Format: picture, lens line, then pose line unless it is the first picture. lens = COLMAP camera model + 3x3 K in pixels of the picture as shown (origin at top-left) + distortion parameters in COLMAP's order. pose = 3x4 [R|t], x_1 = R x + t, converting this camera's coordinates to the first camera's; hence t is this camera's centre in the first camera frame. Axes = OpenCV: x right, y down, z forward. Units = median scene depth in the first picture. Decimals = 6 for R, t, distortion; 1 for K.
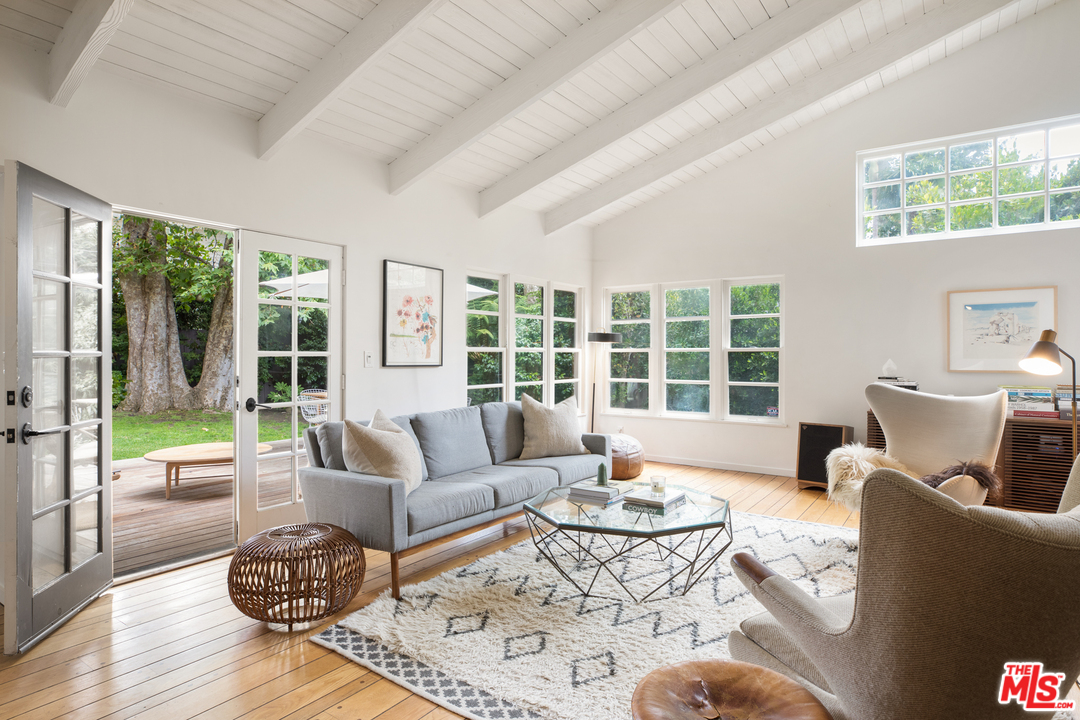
lens RADIAL K [[591.3, 0, 531.3], [0, 591.3, 358.3], [0, 0, 1]] dist [-0.006642, -0.000380]
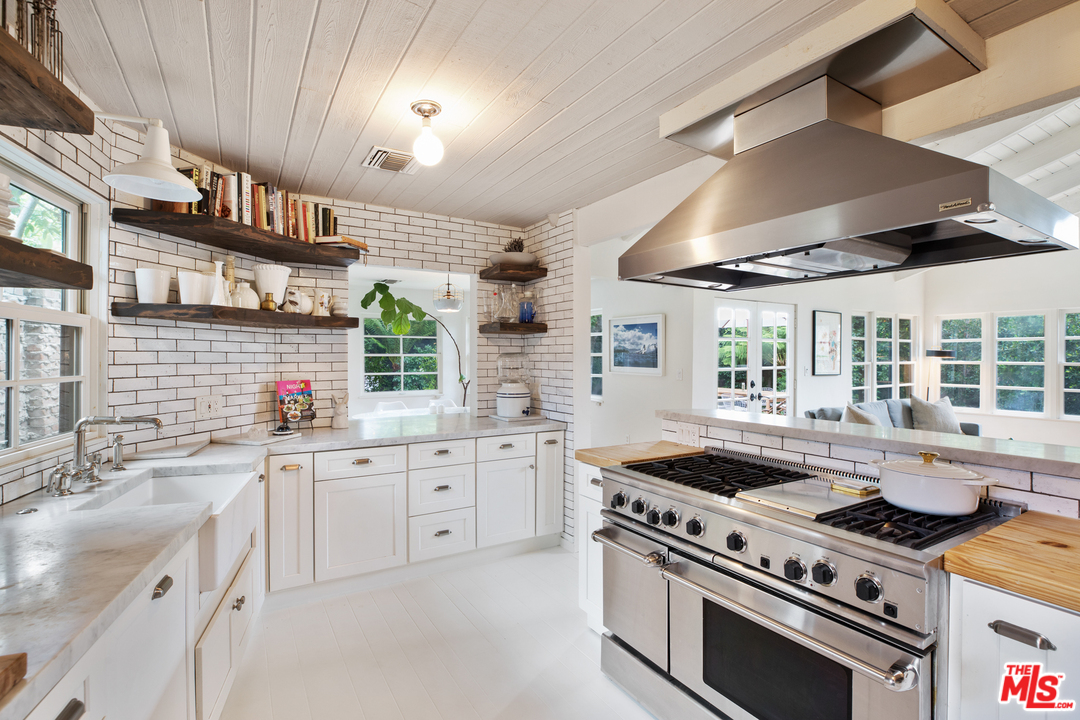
lens RADIAL K [[495.8, 0, 542.1], [0, 495.8, 363.0], [0, 0, 1]] dist [-0.002609, 0.000428]
pose [[0.929998, 0.005295, -0.367526, -0.306468], [-0.002891, 0.999971, 0.007092, -0.019025], [0.367553, -0.005533, 0.929986, -0.387015]]
